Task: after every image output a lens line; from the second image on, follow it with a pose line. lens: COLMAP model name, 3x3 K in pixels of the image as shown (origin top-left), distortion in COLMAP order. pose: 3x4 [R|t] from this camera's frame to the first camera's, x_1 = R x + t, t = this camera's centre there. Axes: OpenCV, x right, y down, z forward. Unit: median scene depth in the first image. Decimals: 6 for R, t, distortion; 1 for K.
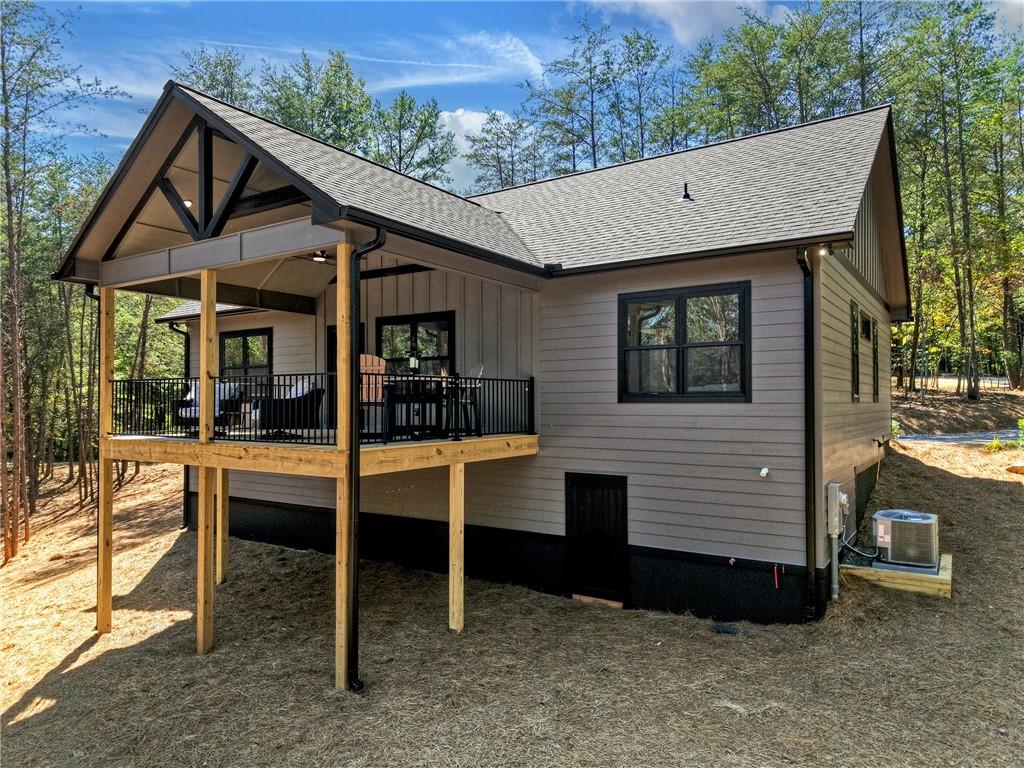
lens RADIAL K [[685.6, 0, 512.0], [0, 685.6, 384.0], [0, 0, 1]] dist [0.002983, -0.003960]
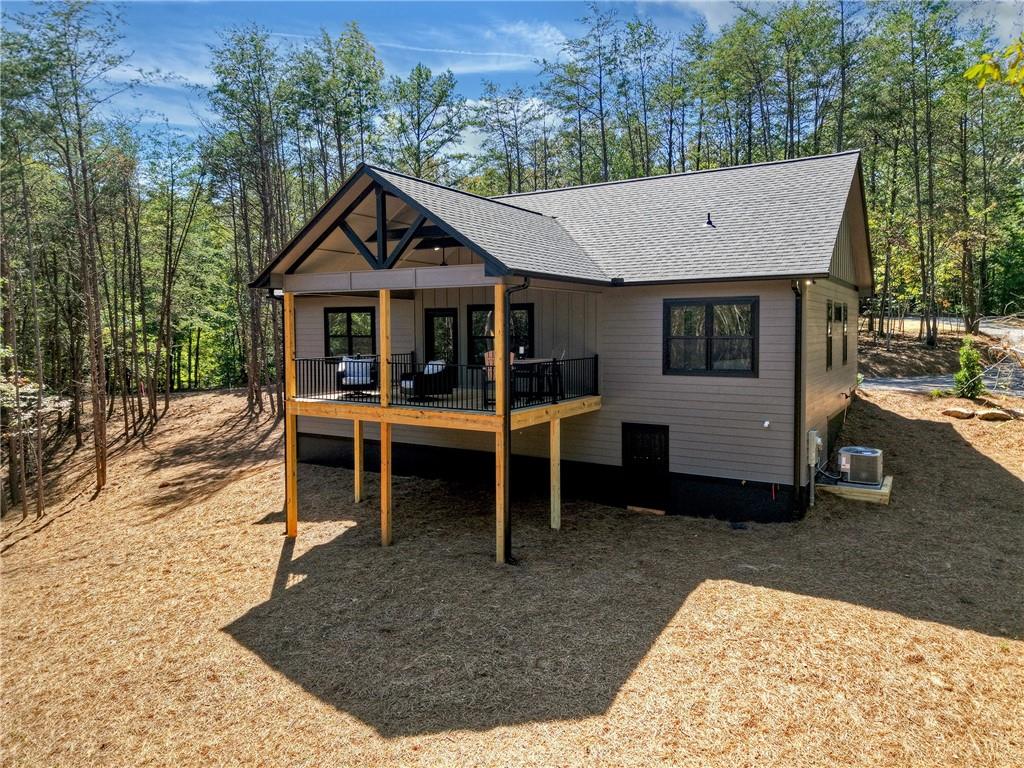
lens RADIAL K [[706.5, 0, 470.8], [0, 706.5, 353.9], [0, 0, 1]] dist [0.022967, -0.032840]
pose [[0.999894, -0.011445, -0.009012, -0.248157], [0.012042, 0.997523, 0.069299, -0.131127], [0.008196, -0.069400, 0.997555, -0.512267]]
